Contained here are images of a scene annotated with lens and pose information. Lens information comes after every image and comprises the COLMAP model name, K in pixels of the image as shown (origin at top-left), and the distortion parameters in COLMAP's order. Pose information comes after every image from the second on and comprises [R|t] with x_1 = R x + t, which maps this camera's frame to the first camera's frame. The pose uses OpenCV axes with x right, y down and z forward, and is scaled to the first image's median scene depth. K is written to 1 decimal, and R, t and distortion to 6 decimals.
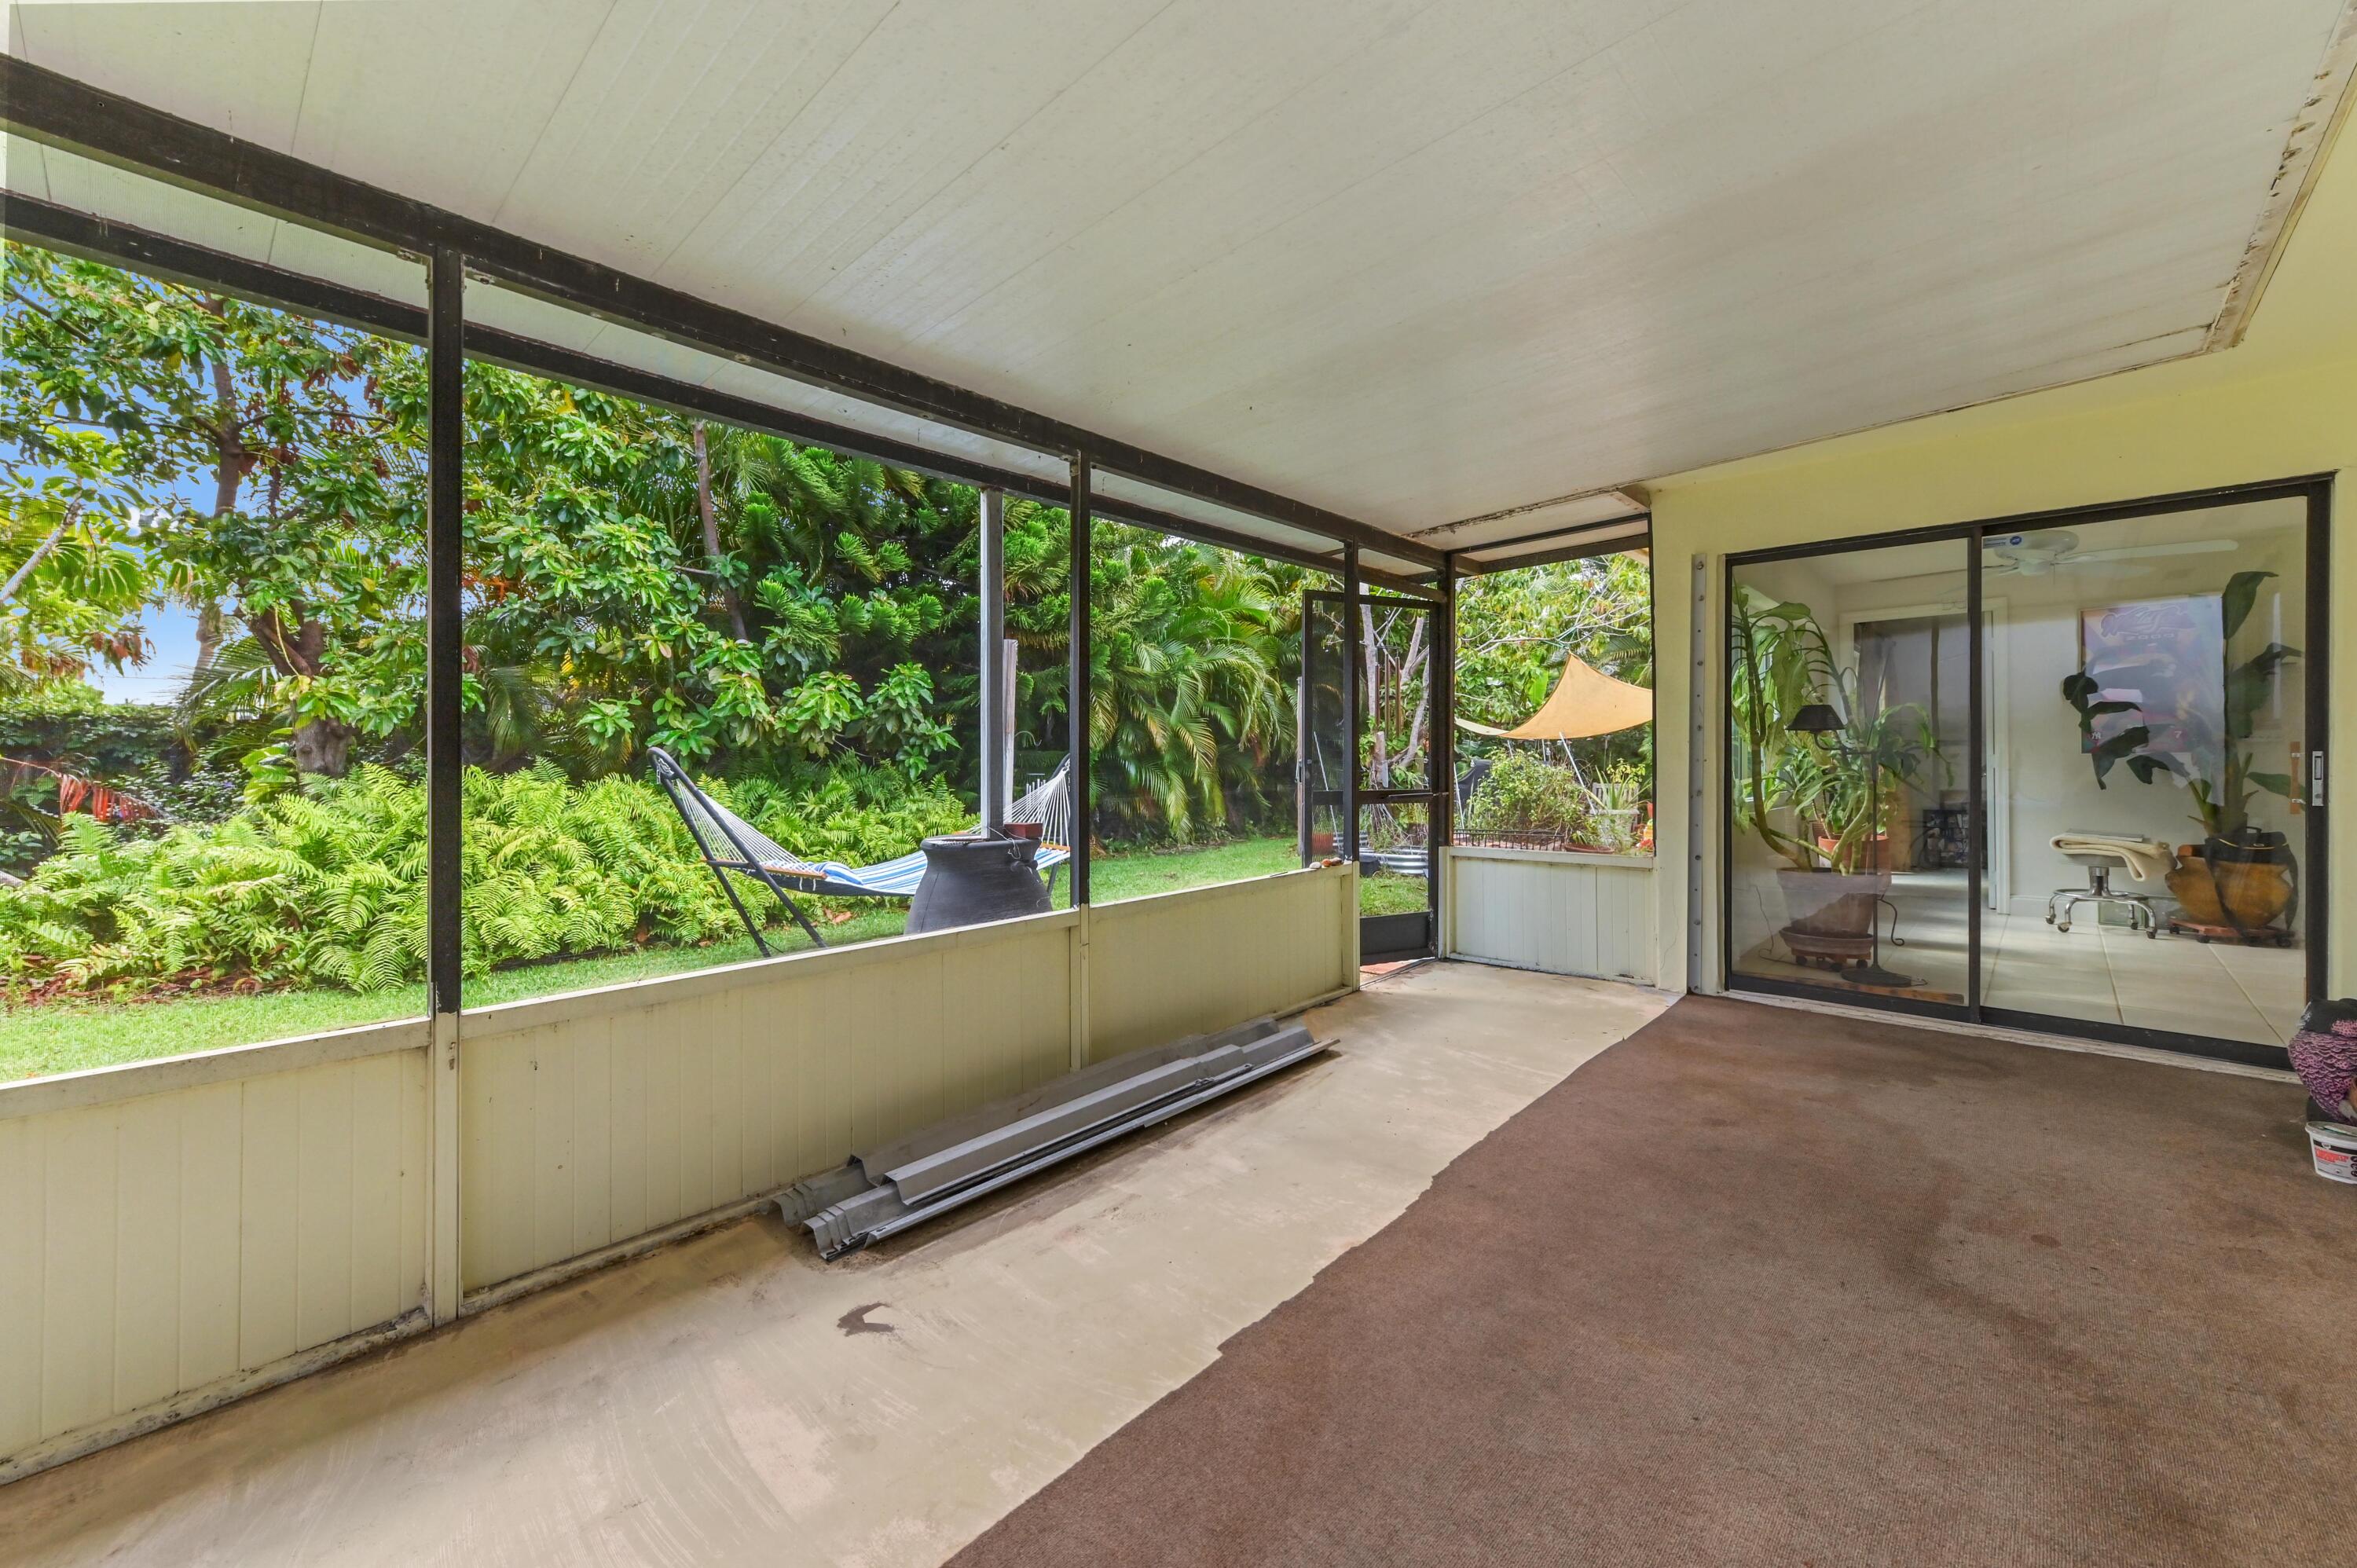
lens RADIAL K [[970.8, 0, 1179.4], [0, 970.8, 774.5], [0, 0, 1]] dist [0.003585, 0.000207]
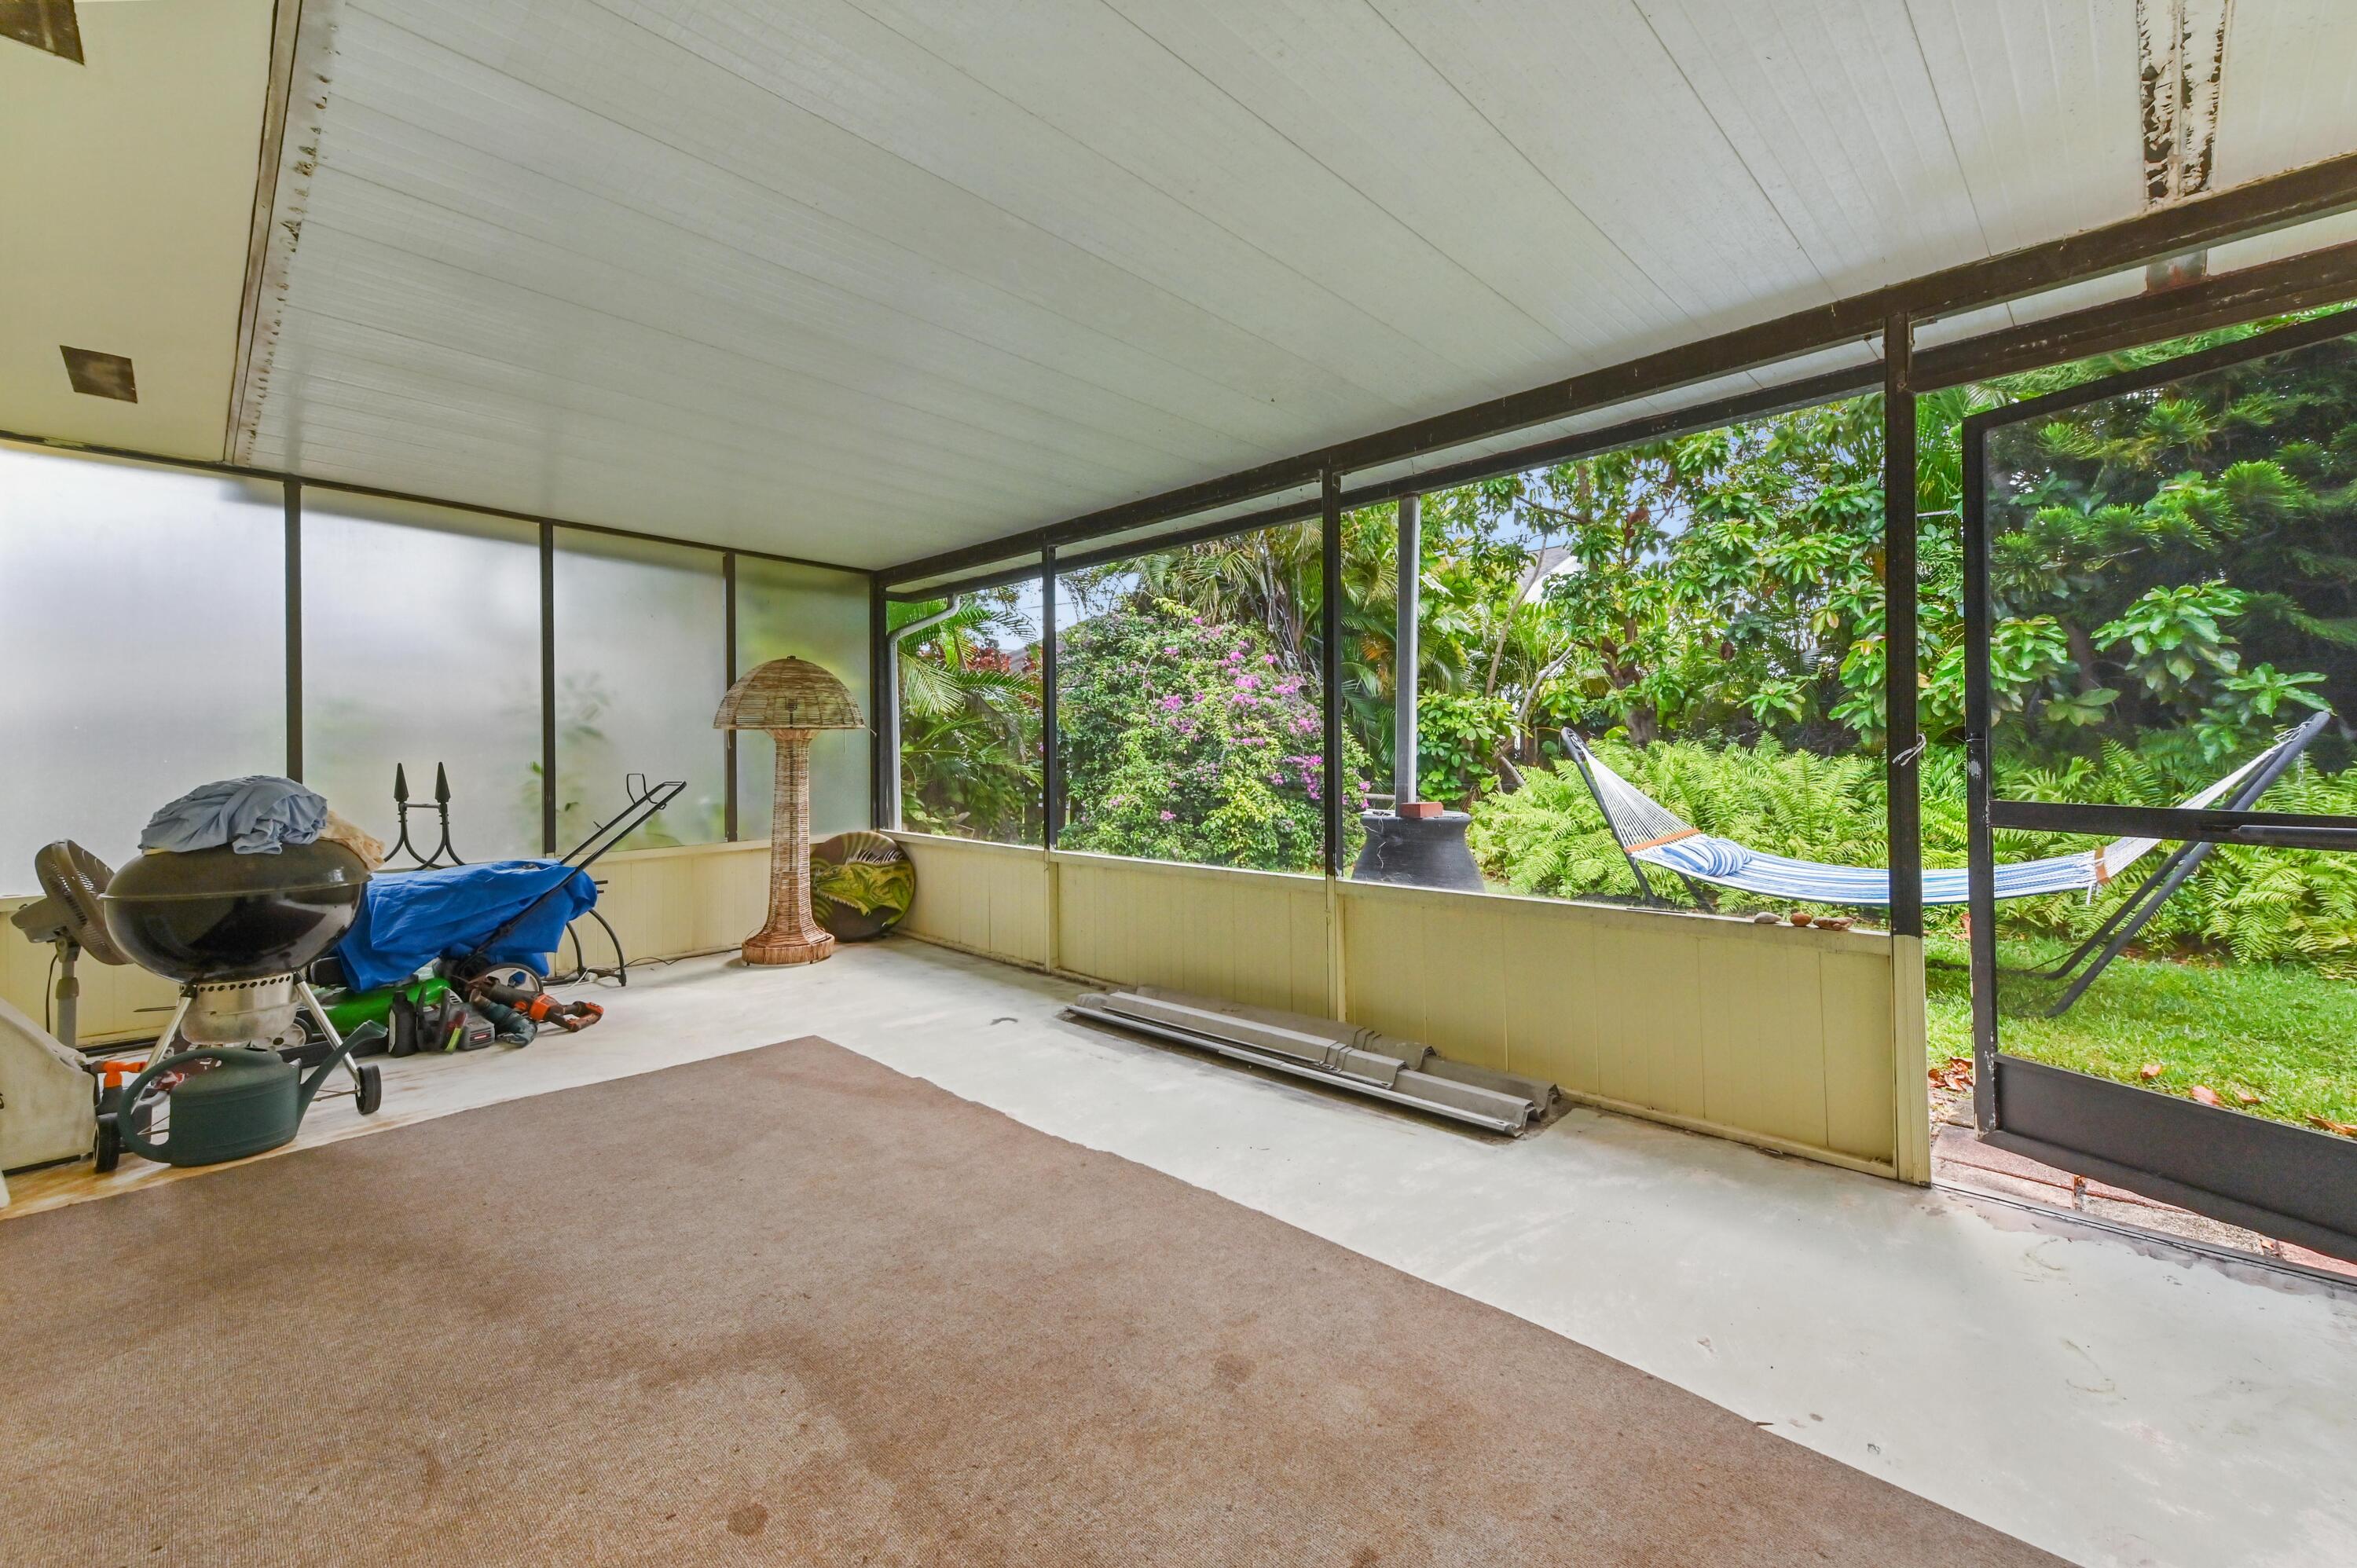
lens RADIAL K [[970.8, 0, 1179.8], [0, 970.8, 761.1], [0, 0, 1]] dist [0.003585, 0.000207]
pose [[-0.054810, 0.027958, -0.998105, 1.186711], [-0.001206, 0.999605, 0.028066, -0.031871], [0.998496, 0.002742, -0.054754, 1.042447]]
